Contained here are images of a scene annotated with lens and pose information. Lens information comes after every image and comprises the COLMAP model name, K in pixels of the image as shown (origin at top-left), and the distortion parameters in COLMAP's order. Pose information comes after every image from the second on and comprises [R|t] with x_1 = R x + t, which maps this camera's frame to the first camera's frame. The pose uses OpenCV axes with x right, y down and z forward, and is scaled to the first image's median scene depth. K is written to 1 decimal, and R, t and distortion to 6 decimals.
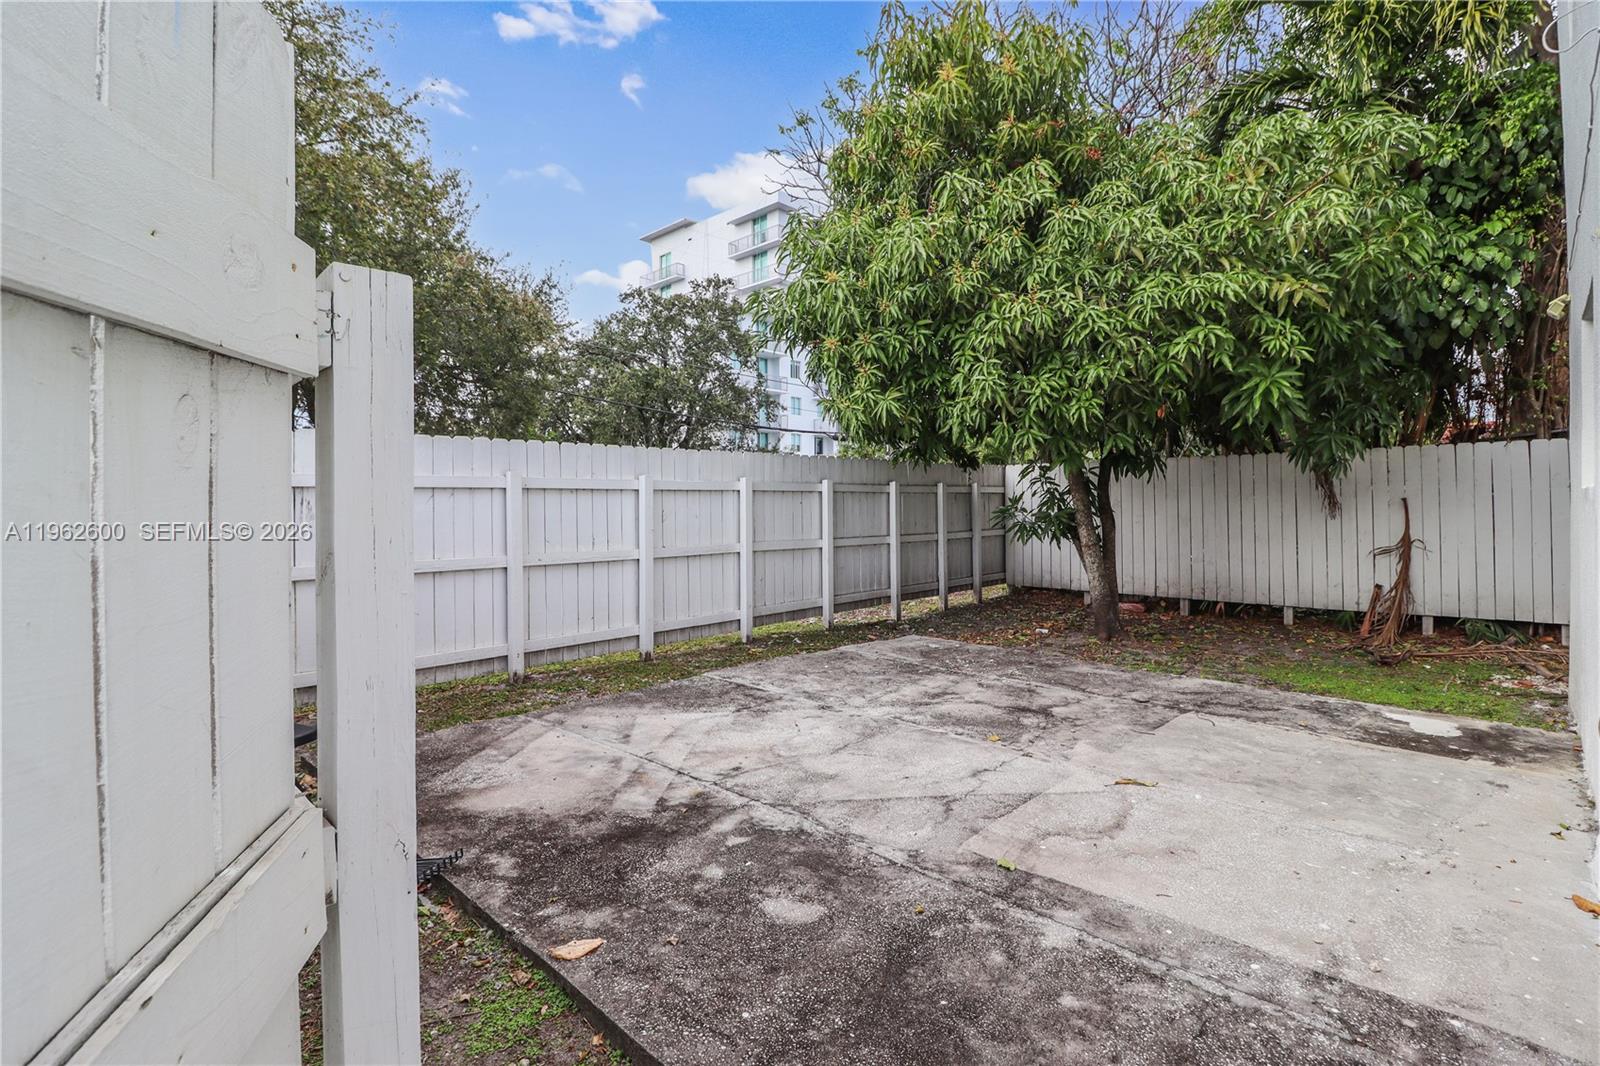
lens RADIAL K [[751.7, 0, 803.4], [0, 751.7, 506.0], [0, 0, 1]] dist [-0.001565, -0.011619]
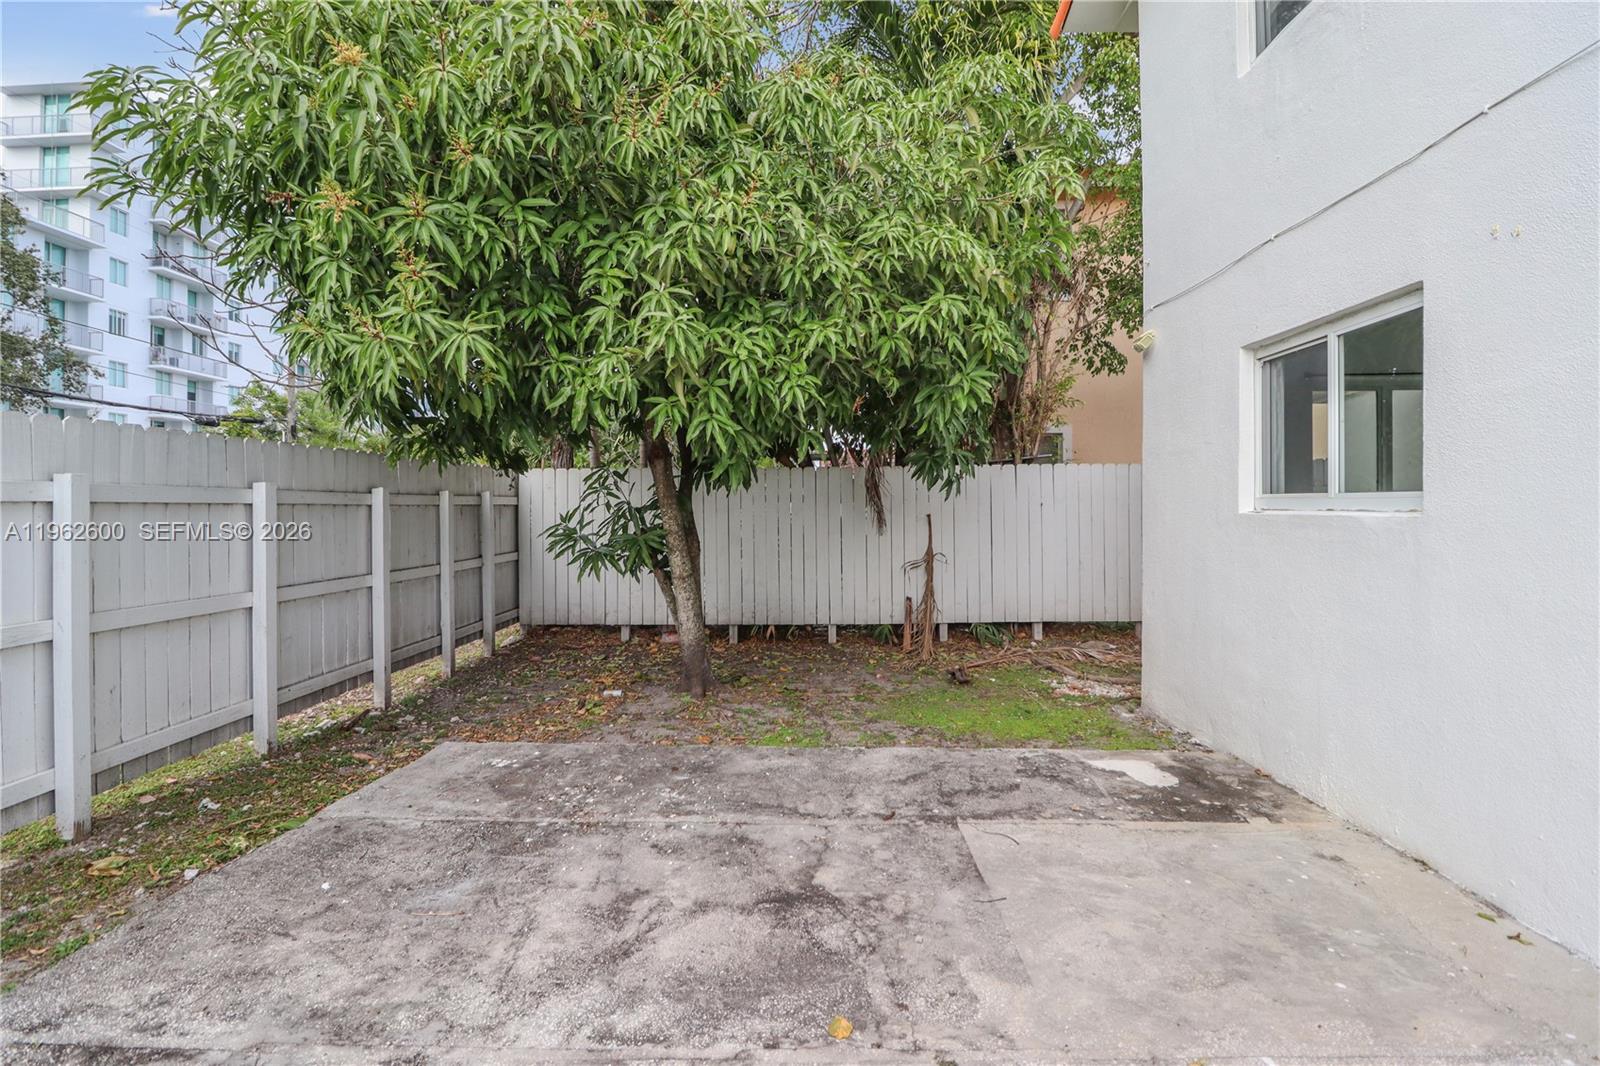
lens RADIAL K [[751.7, 0, 803.4], [0, 751.7, 506.0], [0, 0, 1]] dist [-0.001565, -0.011619]
pose [[0.737100, 0.005646, 0.675760, -0.047532], [0.000982, 0.999955, -0.009426, -0.012169], [-0.675783, 0.007611, 0.737062, 0.333220]]
